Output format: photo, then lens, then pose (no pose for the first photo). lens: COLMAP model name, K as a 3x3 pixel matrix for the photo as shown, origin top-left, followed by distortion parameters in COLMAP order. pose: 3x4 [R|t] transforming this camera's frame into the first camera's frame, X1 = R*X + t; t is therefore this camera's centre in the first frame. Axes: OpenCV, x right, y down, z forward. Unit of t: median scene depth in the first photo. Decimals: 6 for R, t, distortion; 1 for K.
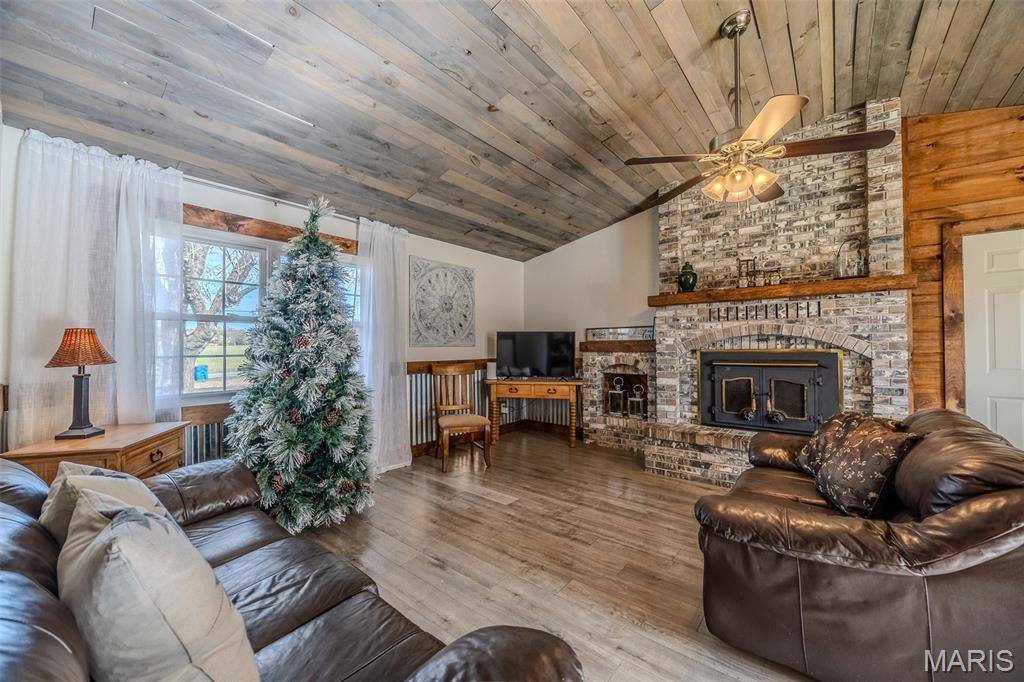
lens RADIAL K [[393.4, 0, 512.0], [0, 393.4, 341.0], [0, 0, 1]] dist [-0.002957, -0.000085]
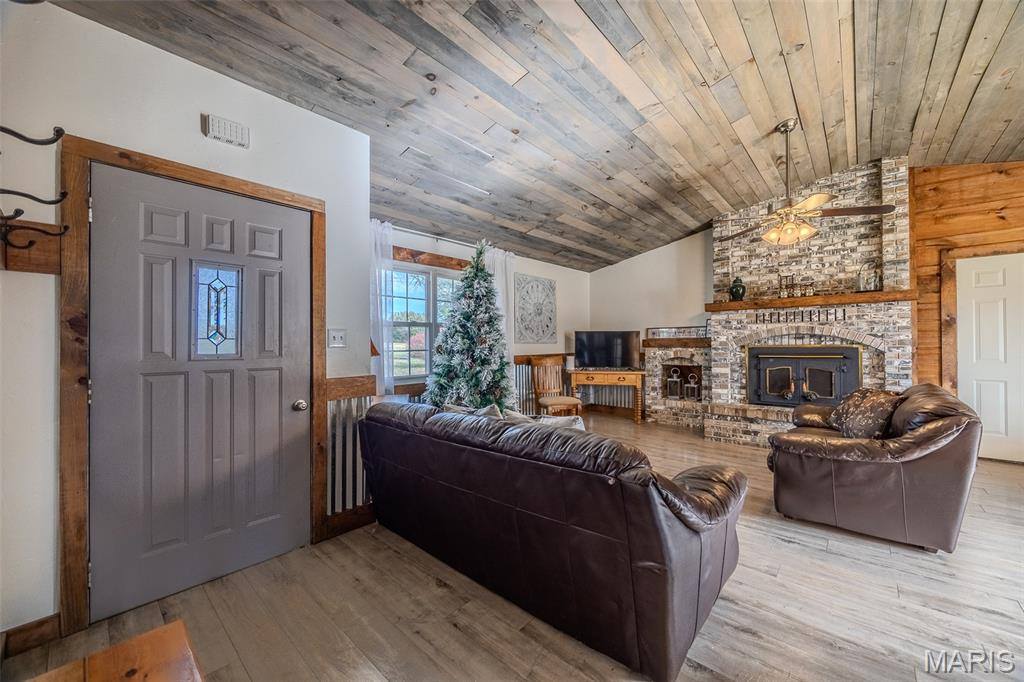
lens RADIAL K [[388.8, 0, 513.7], [0, 388.8, 340.8], [0, 0, 1]] dist [-0.002110, -0.000234]
pose [[0.999164, -0.003431, -0.040726, -0.281523], [0.003798, 0.999953, 0.008947, -0.008741], [0.040694, -0.009094, 0.999130, -0.358031]]
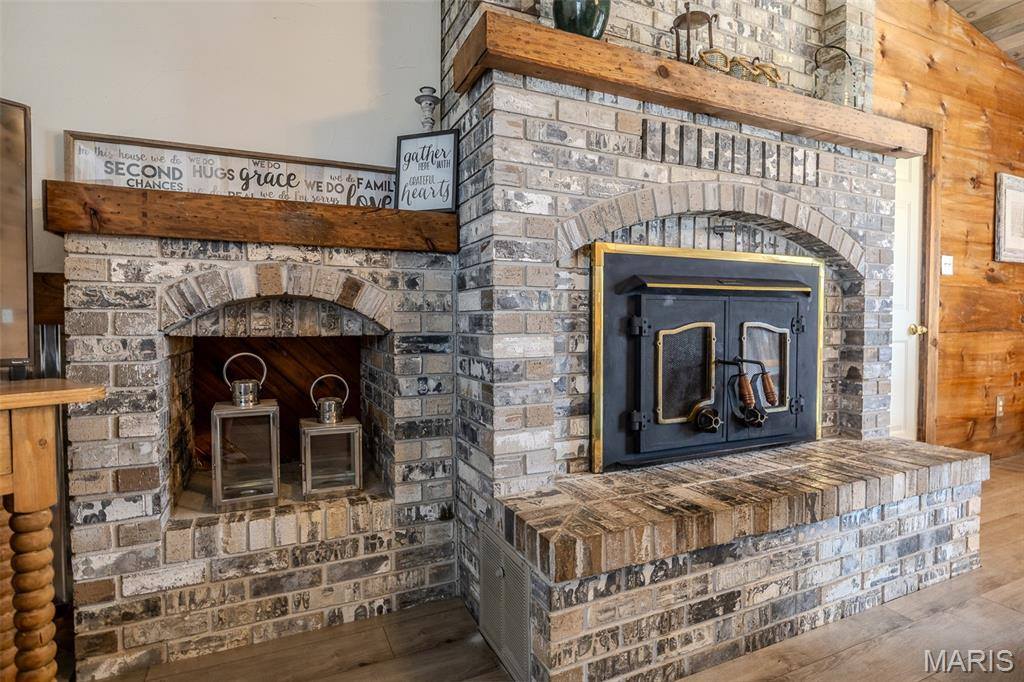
lens RADIAL K [[524.3, 0, 512.0], [0, 524.3, 341.0], [0, 0, 1]] dist [-0.004063, -0.000289]
pose [[0.427003, -0.024364, 0.903922, 0.060445], [-0.014866, 0.999313, 0.033958, 0.107744], [-0.904128, -0.027938, 0.426347, 1.065857]]
